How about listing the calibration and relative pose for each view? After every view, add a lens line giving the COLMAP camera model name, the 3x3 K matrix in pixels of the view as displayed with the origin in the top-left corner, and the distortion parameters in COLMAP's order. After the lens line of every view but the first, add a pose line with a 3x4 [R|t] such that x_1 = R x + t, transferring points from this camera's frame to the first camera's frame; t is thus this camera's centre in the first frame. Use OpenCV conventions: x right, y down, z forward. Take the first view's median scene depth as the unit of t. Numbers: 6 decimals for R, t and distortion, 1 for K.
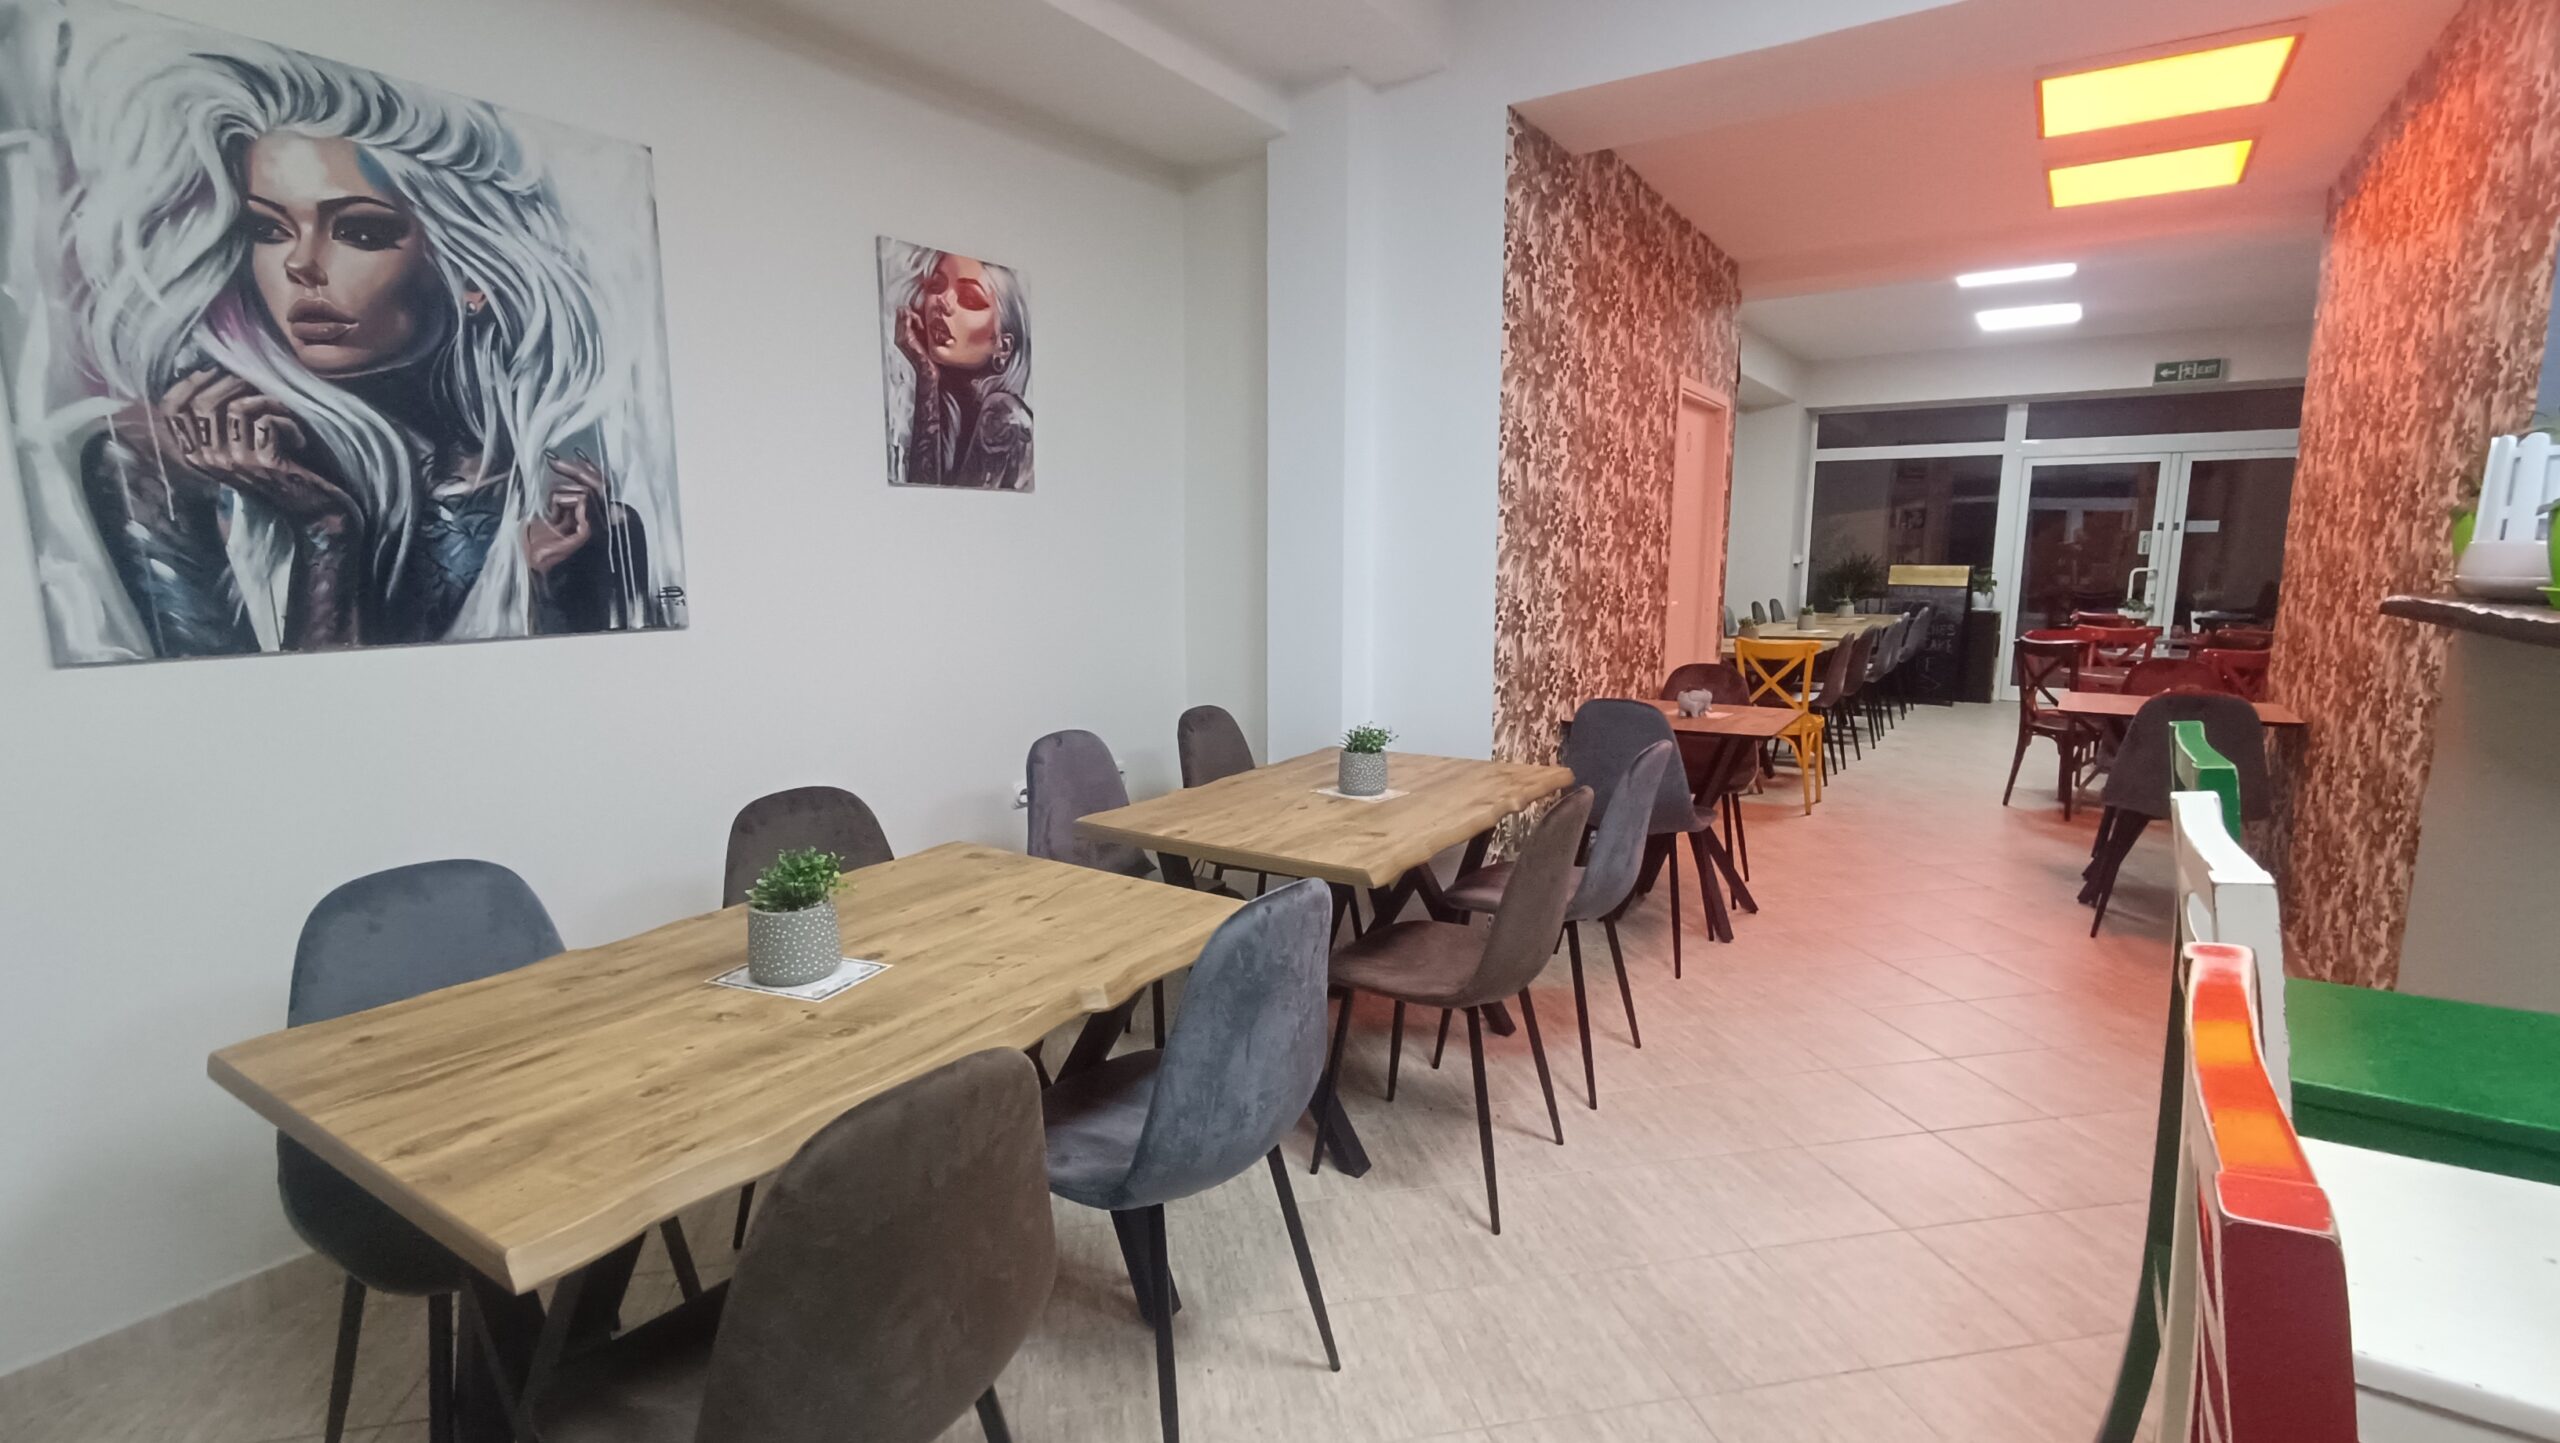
lens RADIAL K [[1174.5, 0, 1280.0], [0, 1174.5, 721.5], [0, 0, 1]] dist [0.004147, 0.000357]
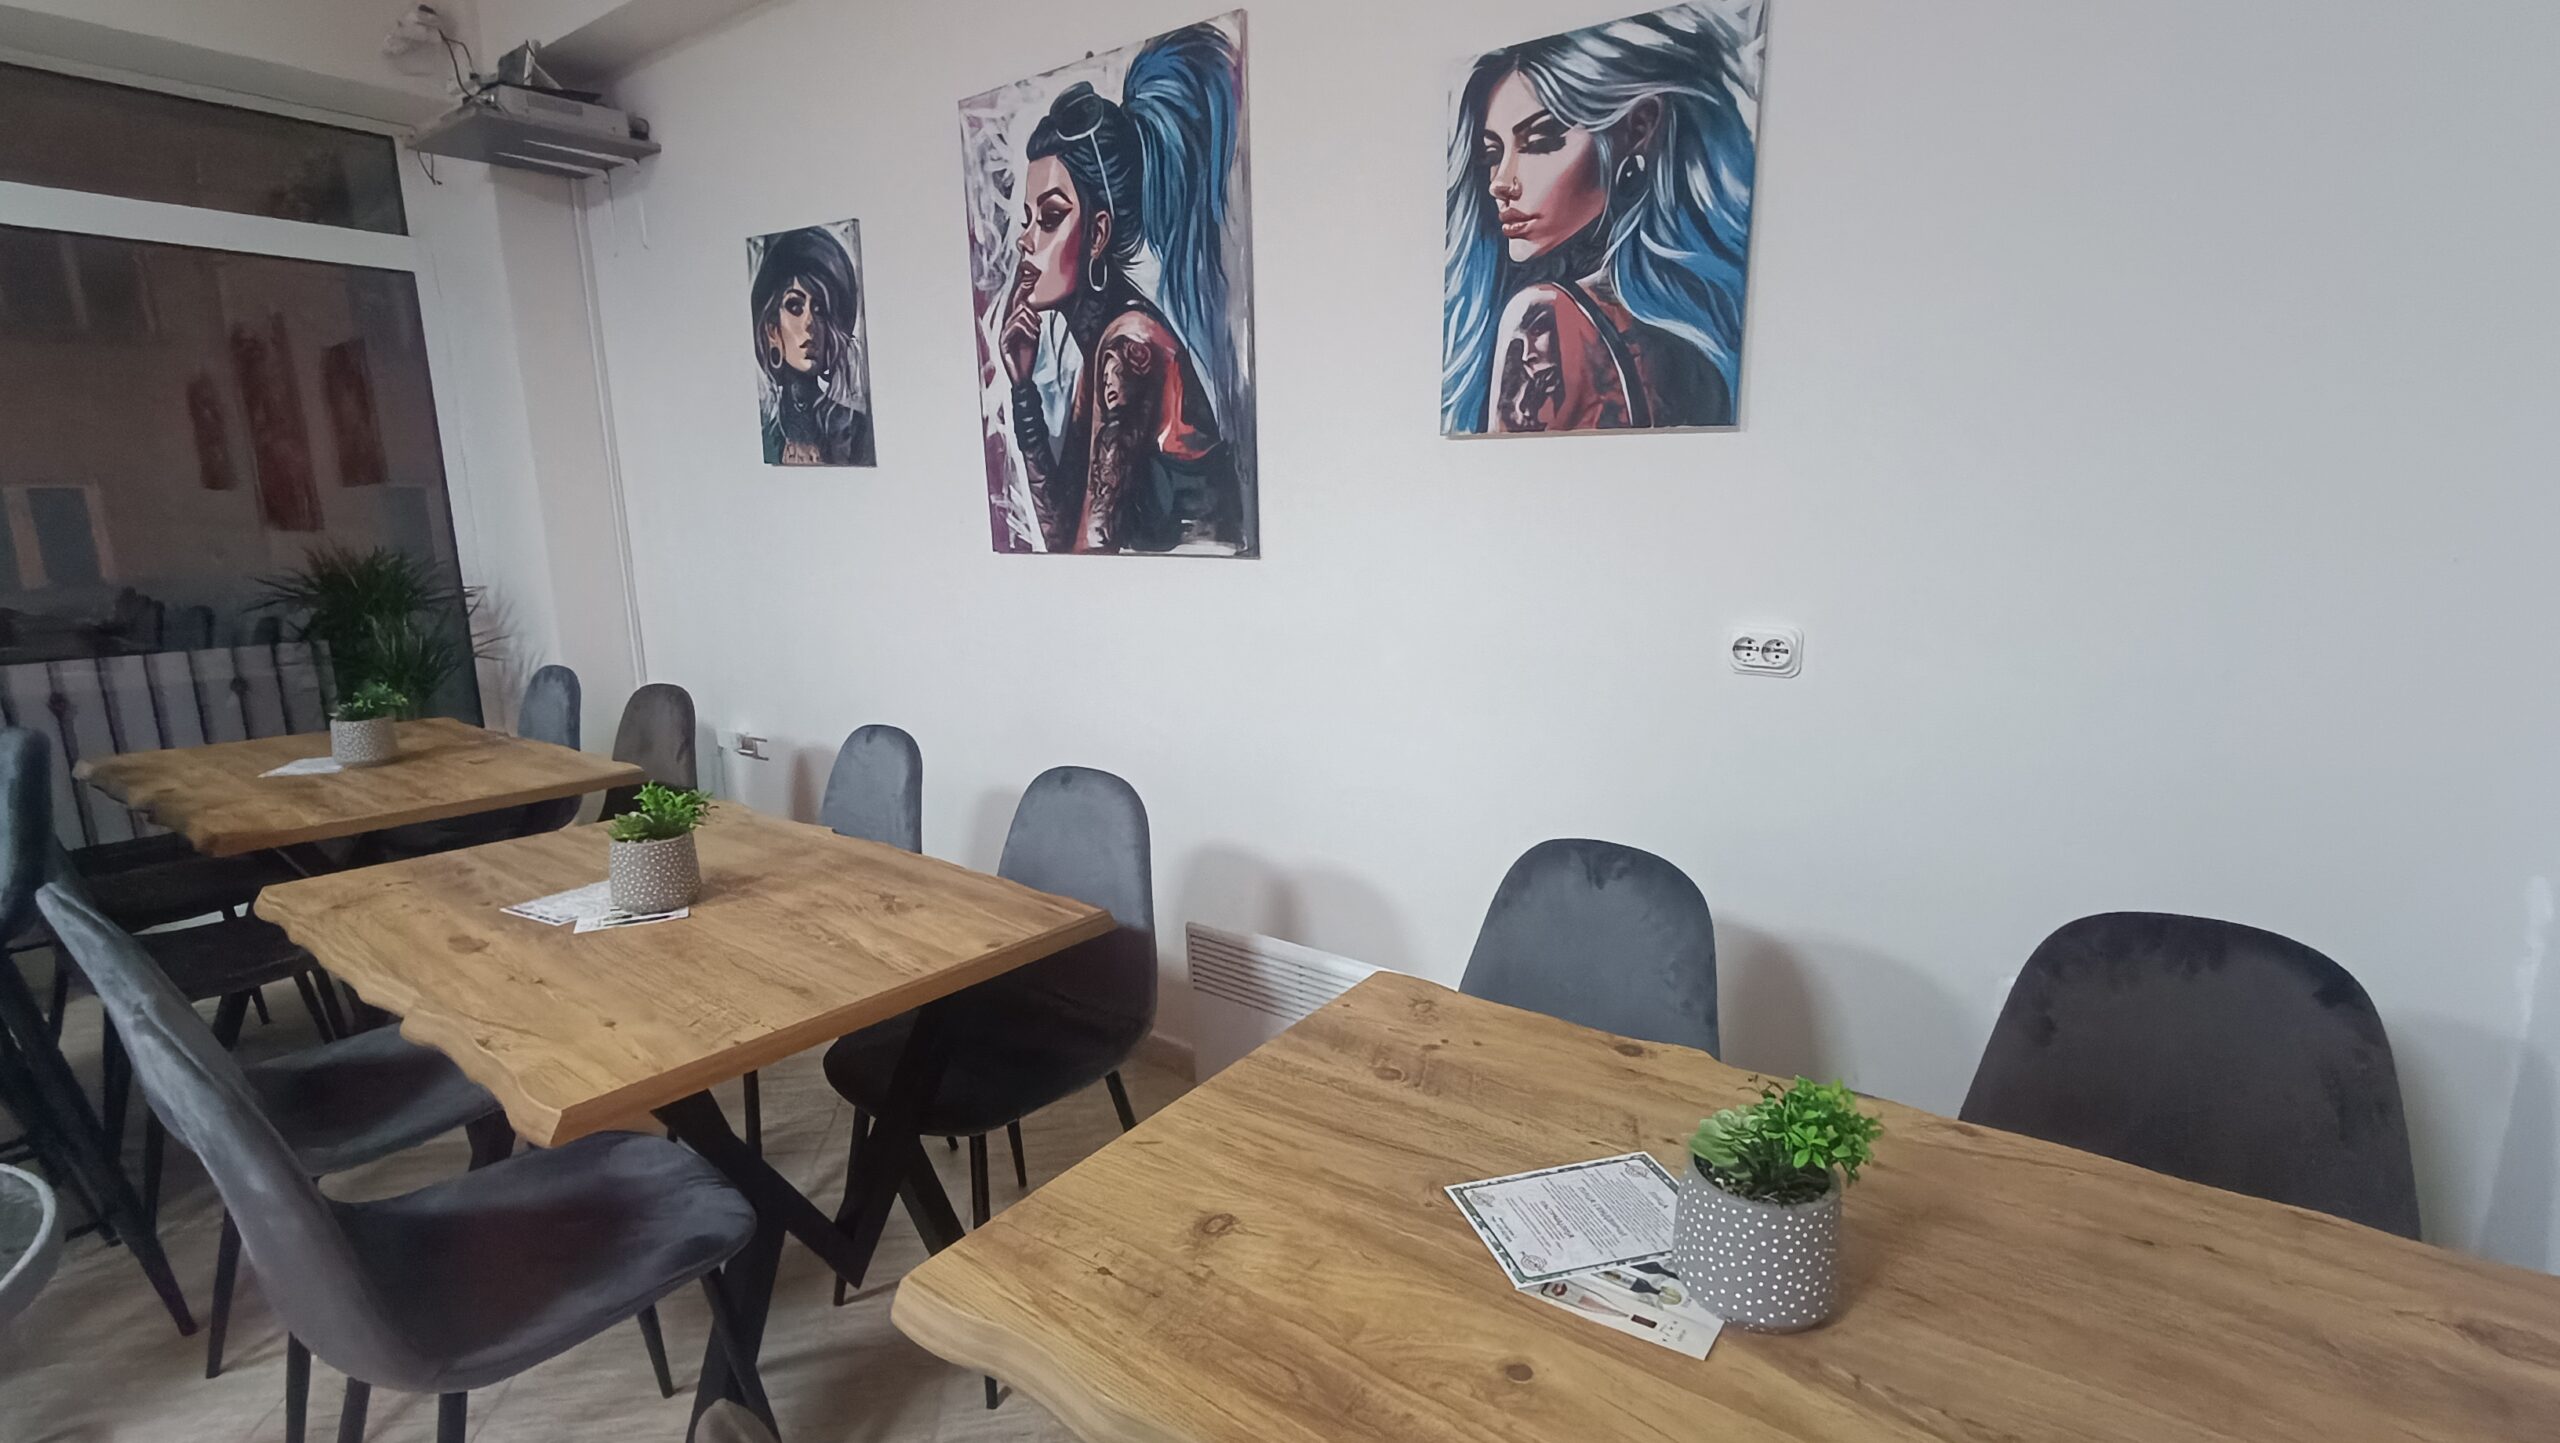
lens RADIAL K [[1174.5, 0, 1280.0], [0, 1174.5, 721.5], [0, 0, 1]] dist [0.004147, 0.000357]
pose [[-0.058025, 0.182896, -0.981418, 0.429573], [-0.133782, 0.972783, 0.189197, -0.139729], [0.989311, 0.142274, -0.031978, 0.880099]]
